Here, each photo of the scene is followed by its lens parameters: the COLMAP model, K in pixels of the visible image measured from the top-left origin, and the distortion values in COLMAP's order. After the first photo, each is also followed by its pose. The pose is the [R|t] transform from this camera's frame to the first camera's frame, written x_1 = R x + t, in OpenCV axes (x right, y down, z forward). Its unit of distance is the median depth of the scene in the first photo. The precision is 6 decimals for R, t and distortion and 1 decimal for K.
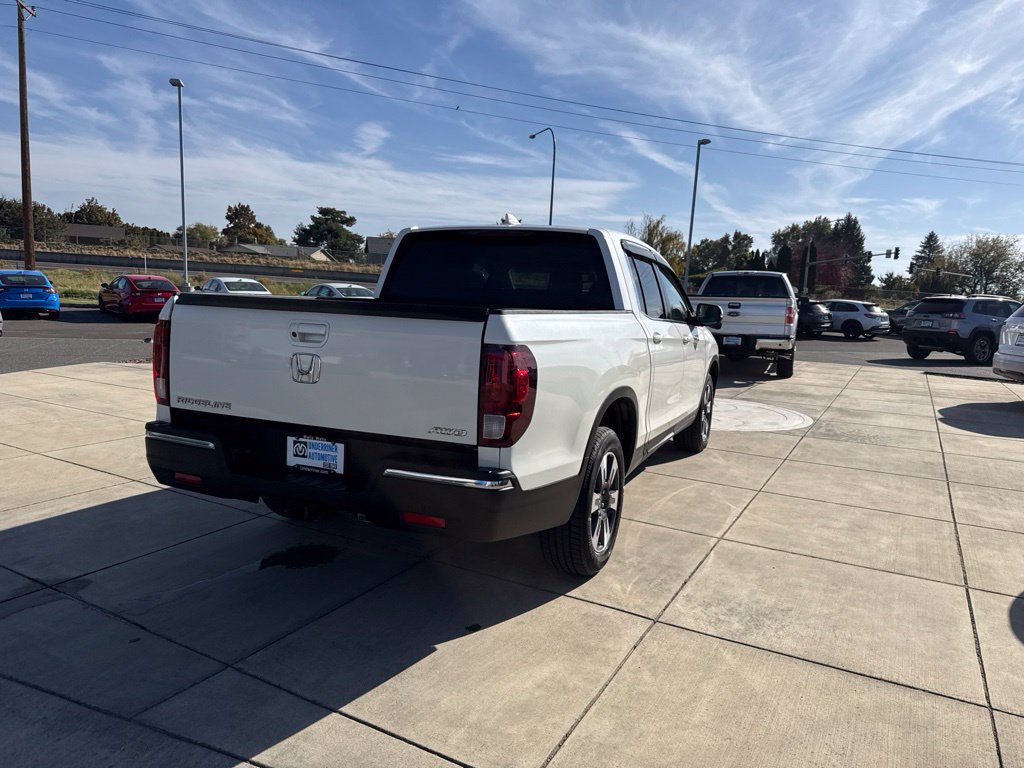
lens RADIAL K [[719.5, 0, 523.8], [0, 719.5, 388.7], [0, 0, 1]] dist [0.035528, -0.052360]
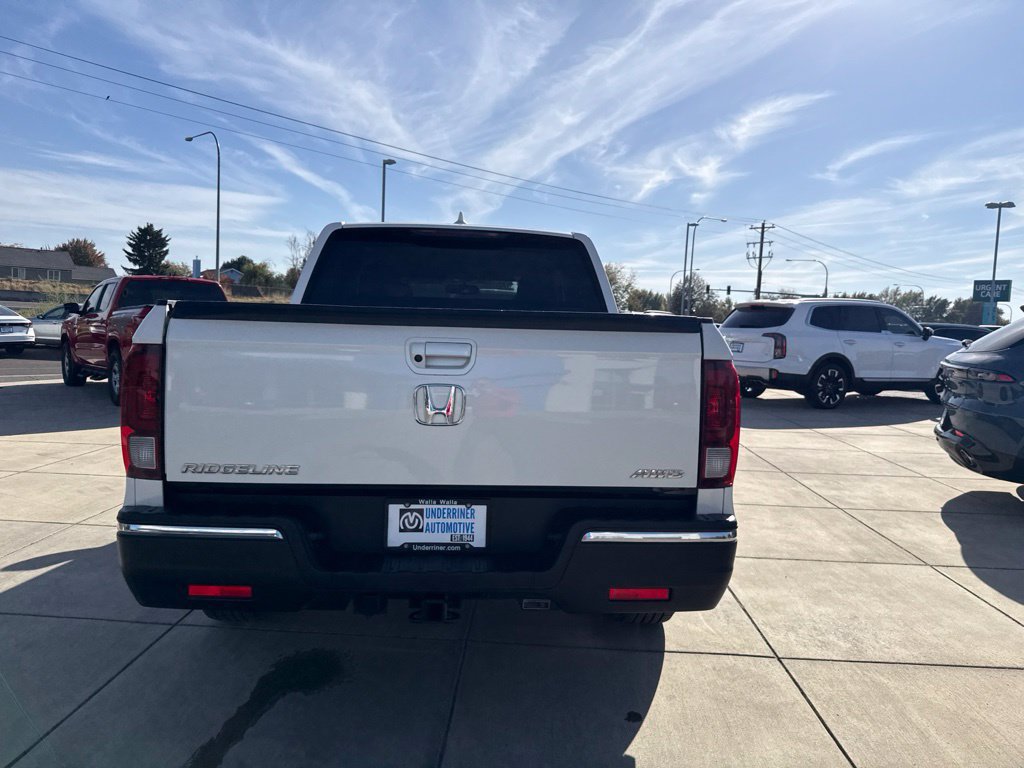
lens RADIAL K [[719.5, 0, 519.5], [0, 719.5, 382.0], [0, 0, 1]] dist [0.035528, -0.052360]
pose [[0.897013, -0.047959, 0.439395, -0.515231], [0.062965, 0.997823, -0.019632, -0.030500], [-0.437497, 0.045276, 0.898079, 0.315852]]
